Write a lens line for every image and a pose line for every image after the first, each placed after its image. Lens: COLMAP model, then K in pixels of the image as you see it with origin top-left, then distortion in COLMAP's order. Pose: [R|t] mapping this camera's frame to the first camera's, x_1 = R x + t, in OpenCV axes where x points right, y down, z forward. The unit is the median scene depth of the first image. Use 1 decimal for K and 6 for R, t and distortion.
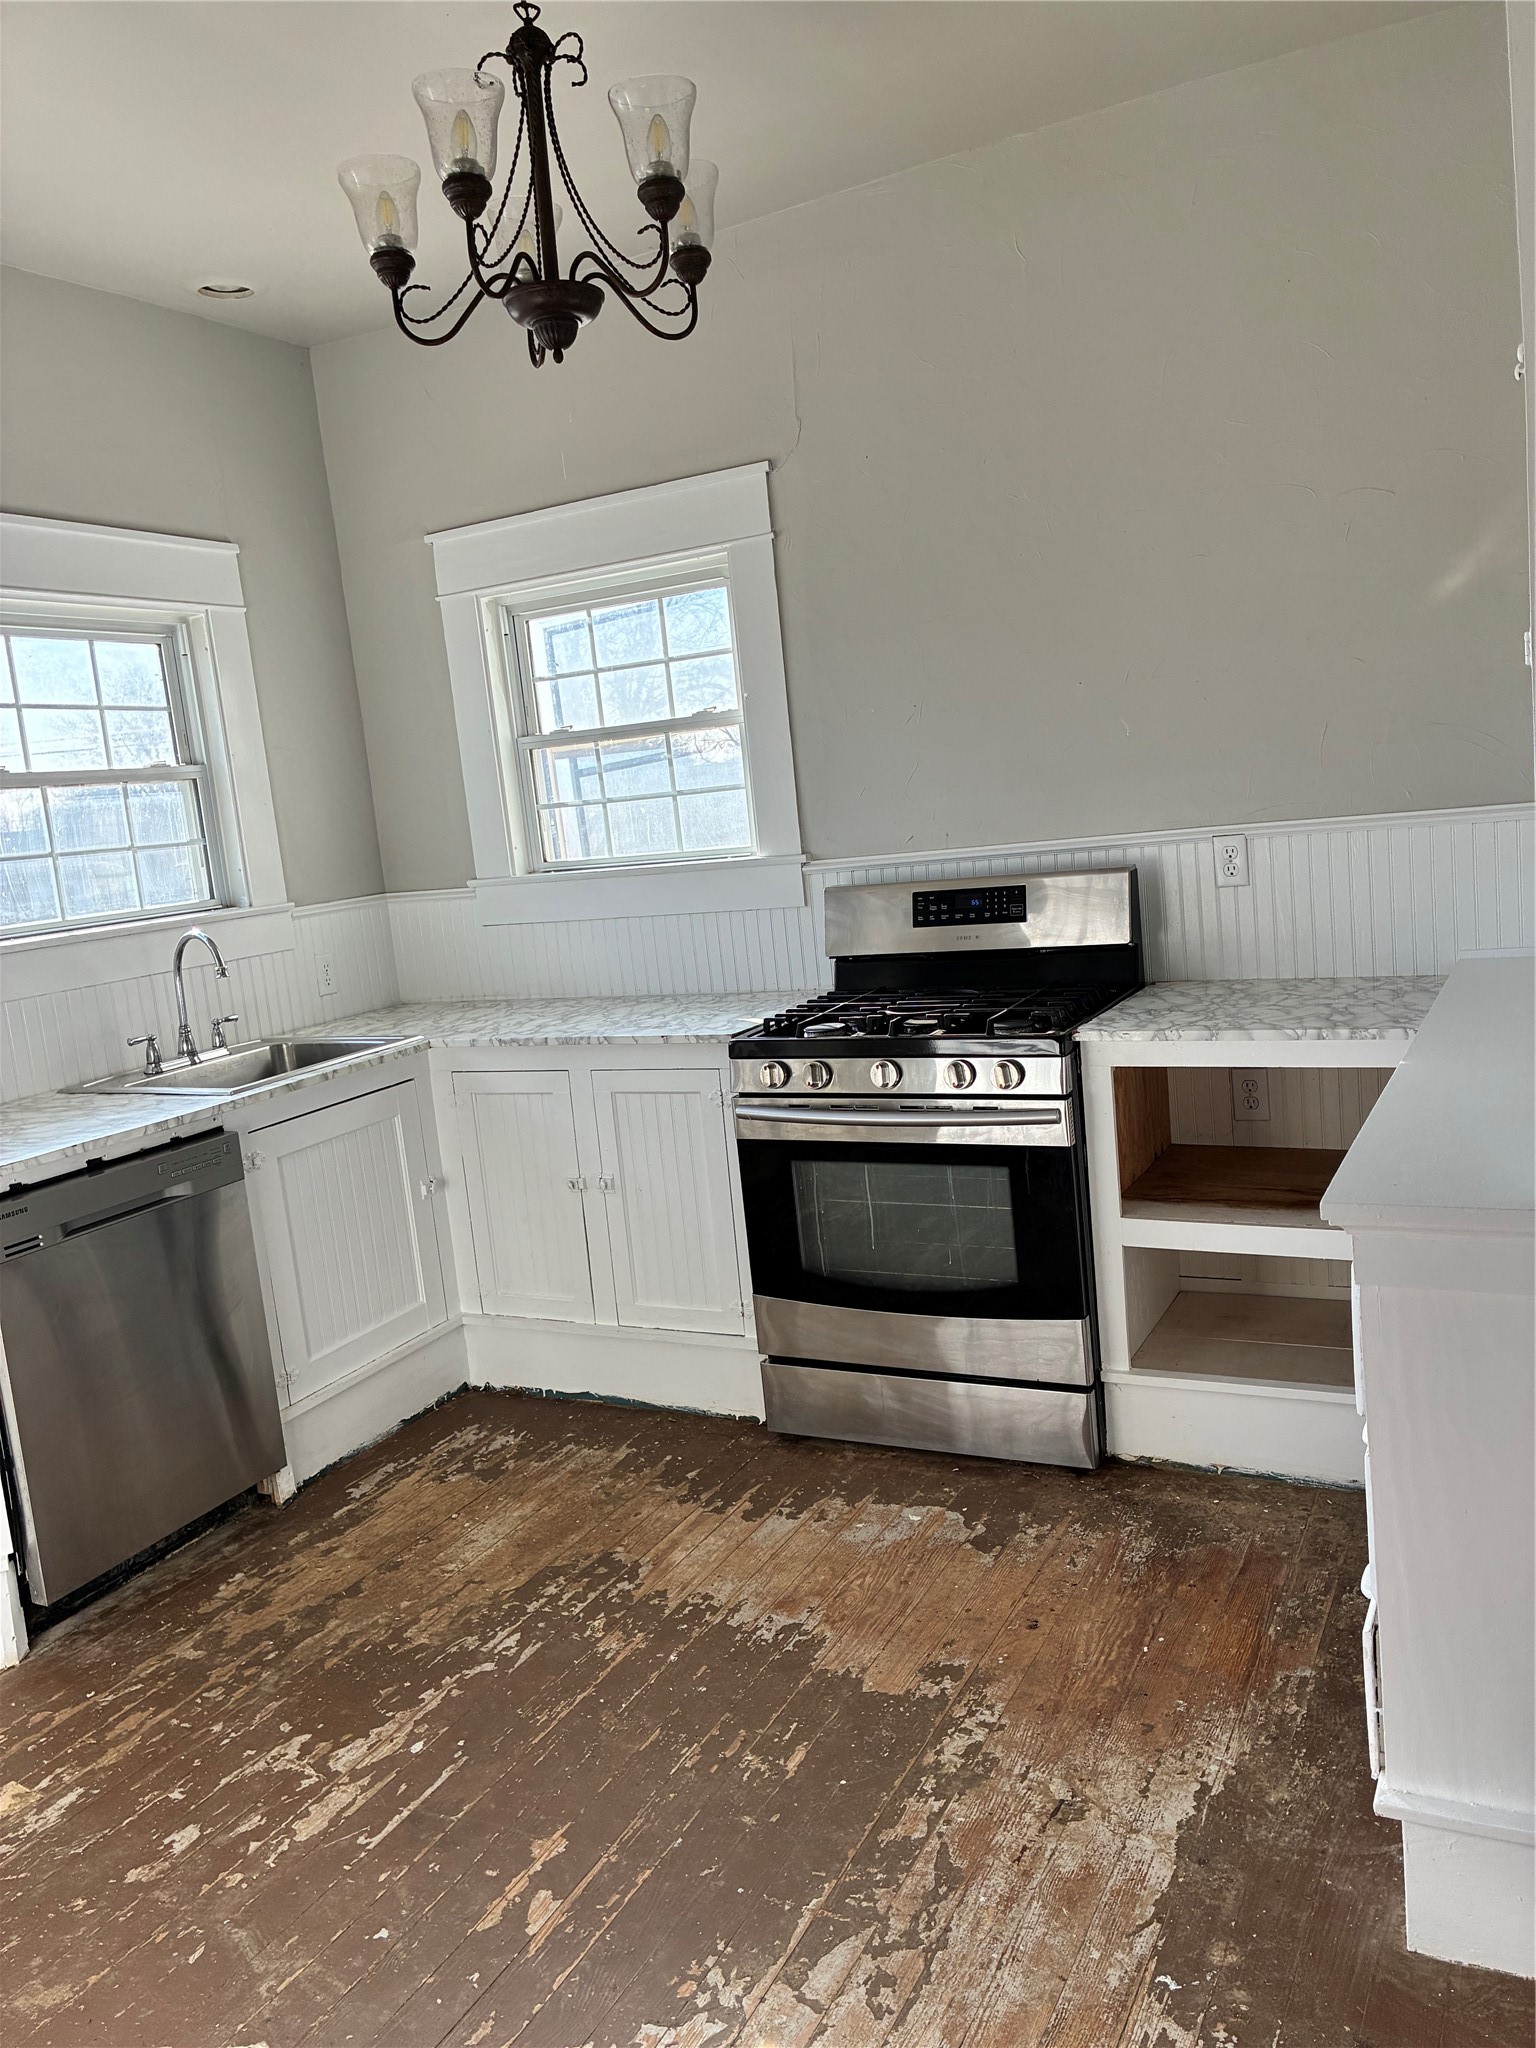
lens RADIAL K [[1558.1, 0, 778.1], [0, 1558.1, 1028.3], [0, 0, 1]] dist [0.026942, -0.015434]
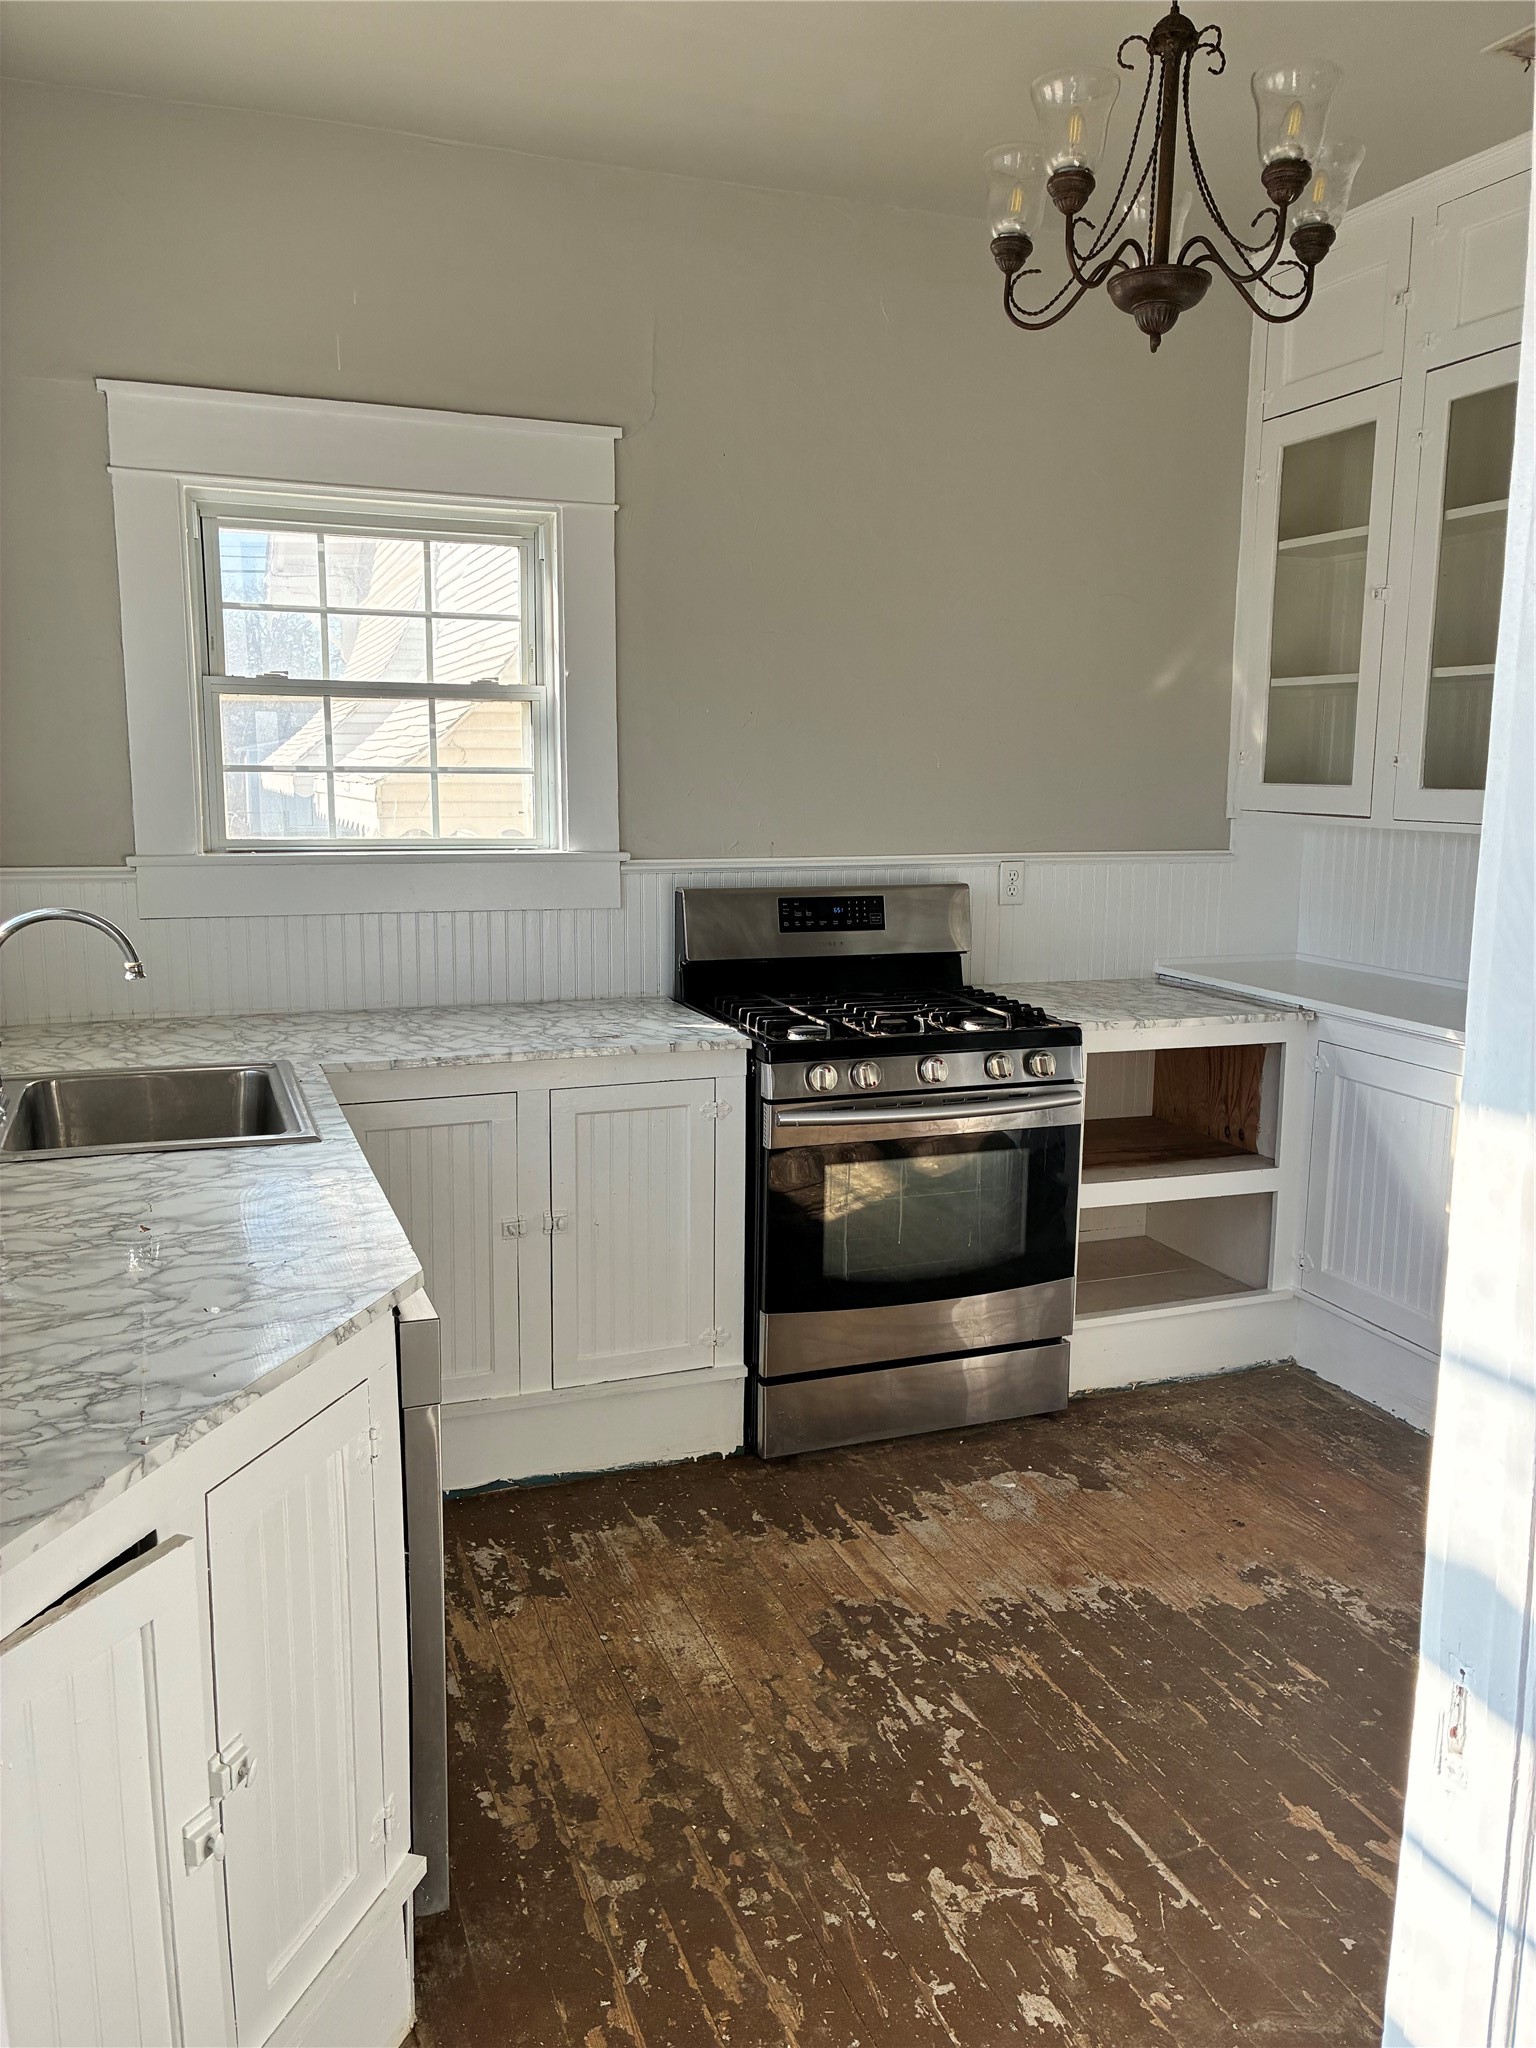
lens RADIAL K [[1558.1, 0, 779.9], [0, 1558.1, 1020.0], [0, 0, 1]] dist [0.026942, -0.015434]
pose [[0.650554, -0.016315, 0.759285, -0.798935], [0.038678, 0.999184, -0.011670, 0.003976], [-0.758475, 0.036959, 0.650654, 0.408652]]
